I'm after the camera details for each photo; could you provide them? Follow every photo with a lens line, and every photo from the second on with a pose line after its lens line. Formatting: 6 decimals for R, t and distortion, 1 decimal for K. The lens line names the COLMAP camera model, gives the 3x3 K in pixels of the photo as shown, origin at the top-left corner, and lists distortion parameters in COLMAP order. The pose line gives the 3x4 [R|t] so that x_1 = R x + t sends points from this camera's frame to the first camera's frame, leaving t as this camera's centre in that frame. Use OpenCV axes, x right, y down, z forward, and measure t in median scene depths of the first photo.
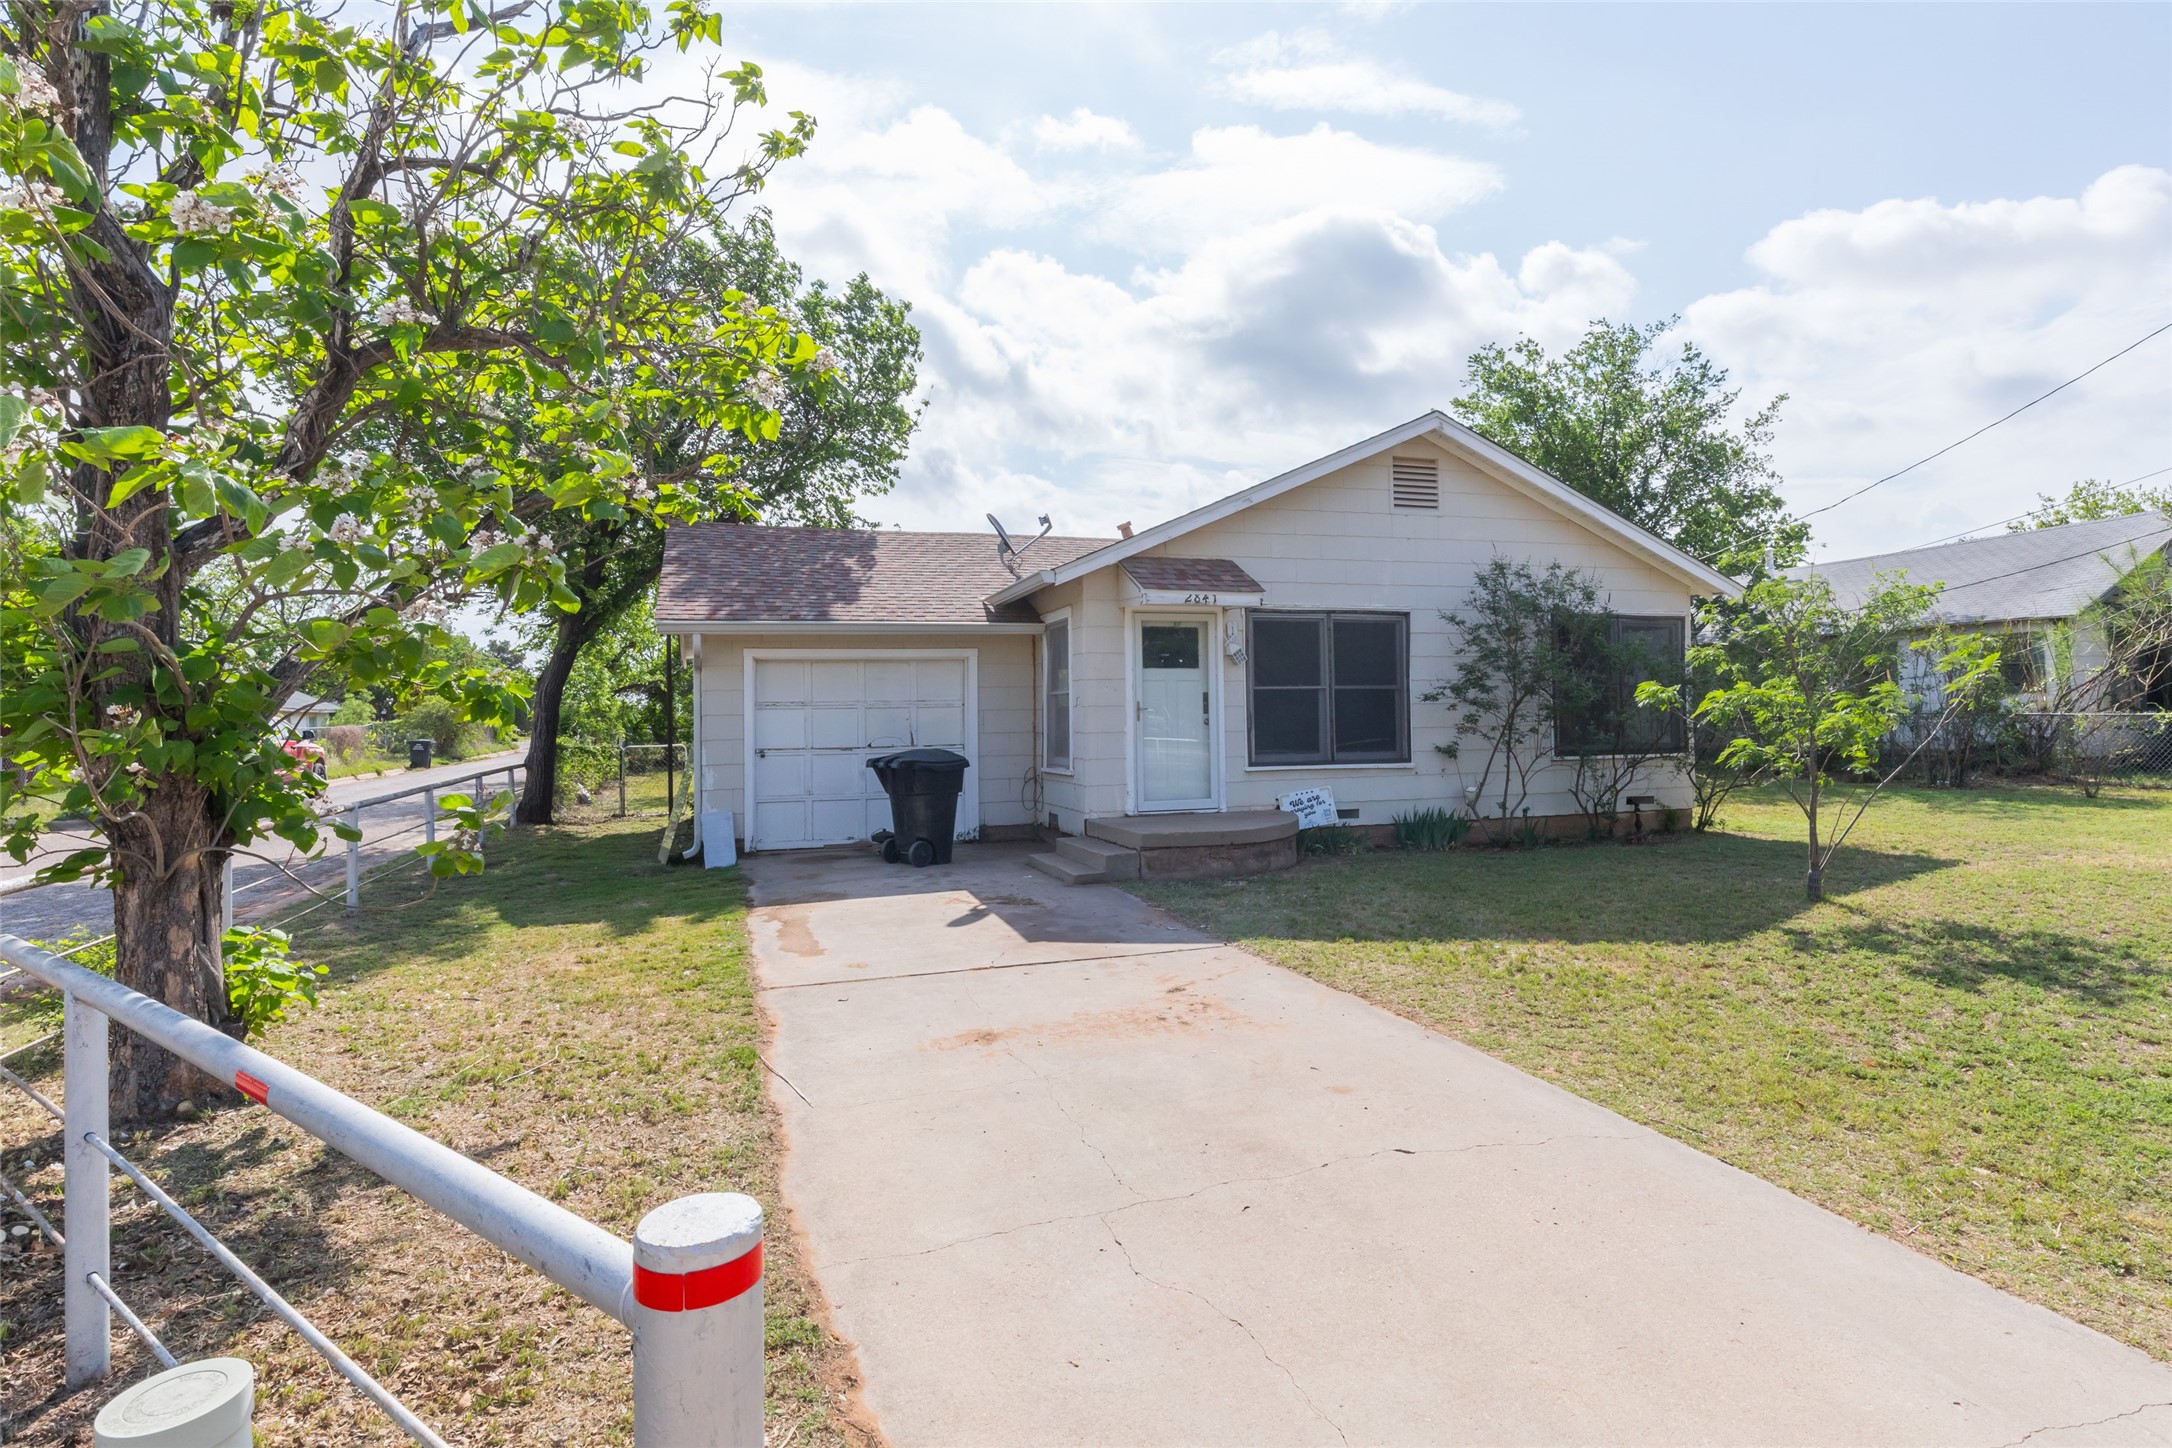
lens RADIAL K [[1120.8, 0, 1089.5], [0, 1120.8, 623.7], [0, 0, 1]] dist [-0.000791, 0.000143]
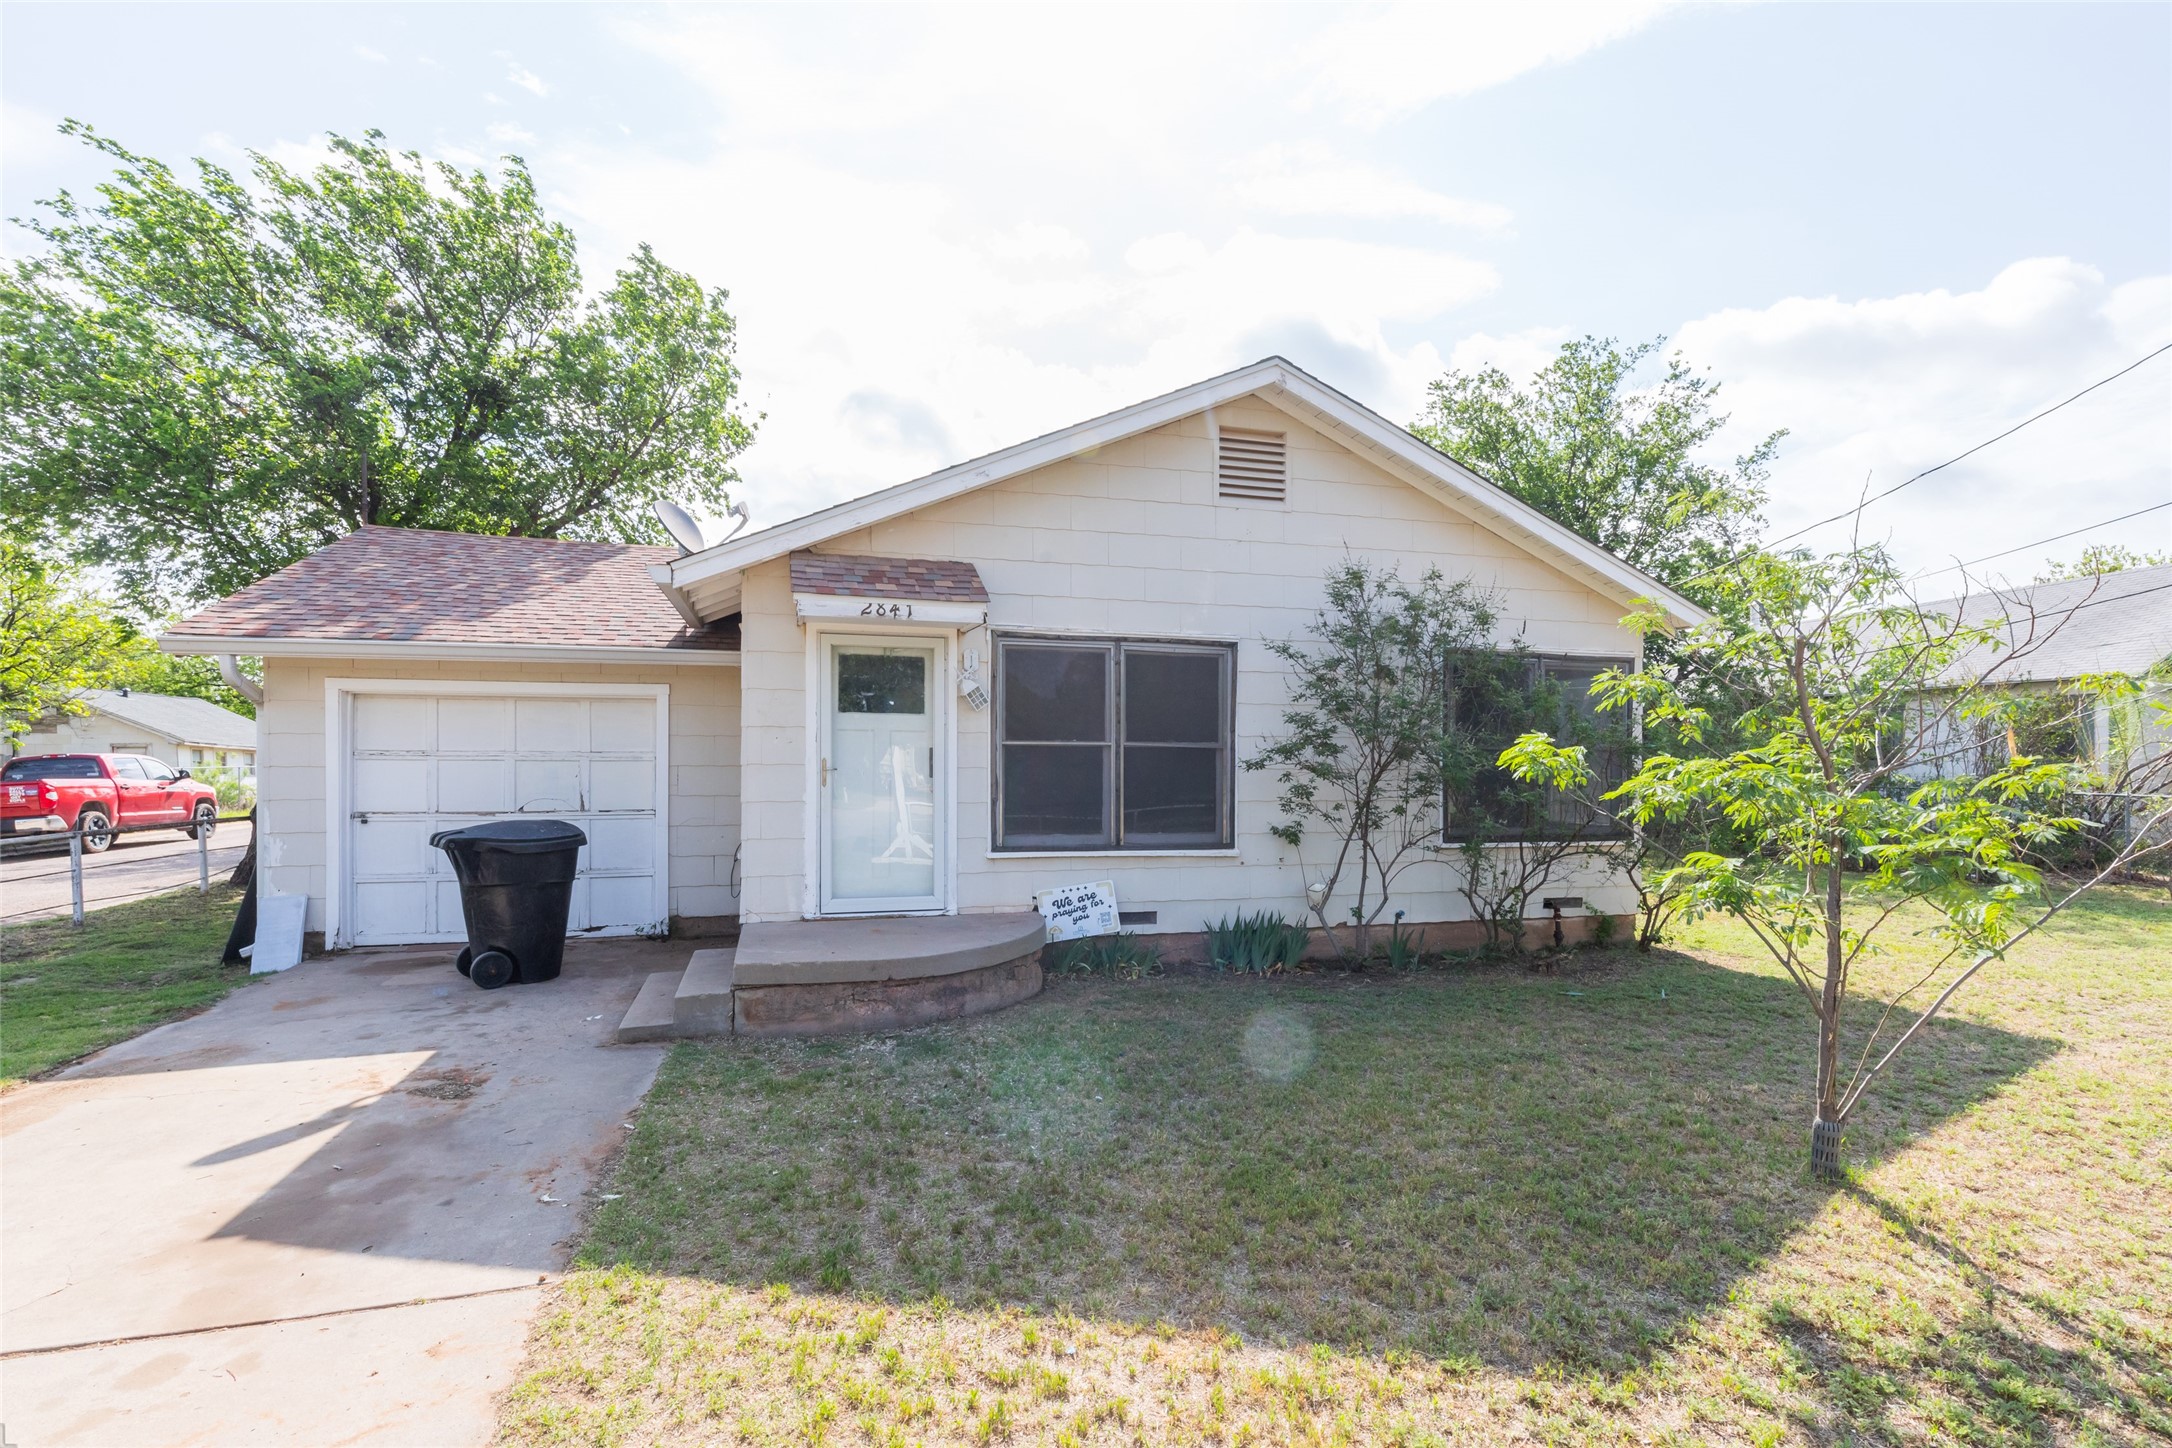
lens RADIAL K [[979.2, 0, 1086.0], [0, 979.2, 724.0], [0, 0, 1]] dist [0.020618, -0.000032]
pose [[0.998667, 0.017327, -0.048624, 0.221813], [-0.015366, 0.999065, 0.040409, 0.018420], [0.049279, -0.039608, 0.997999, 0.363562]]
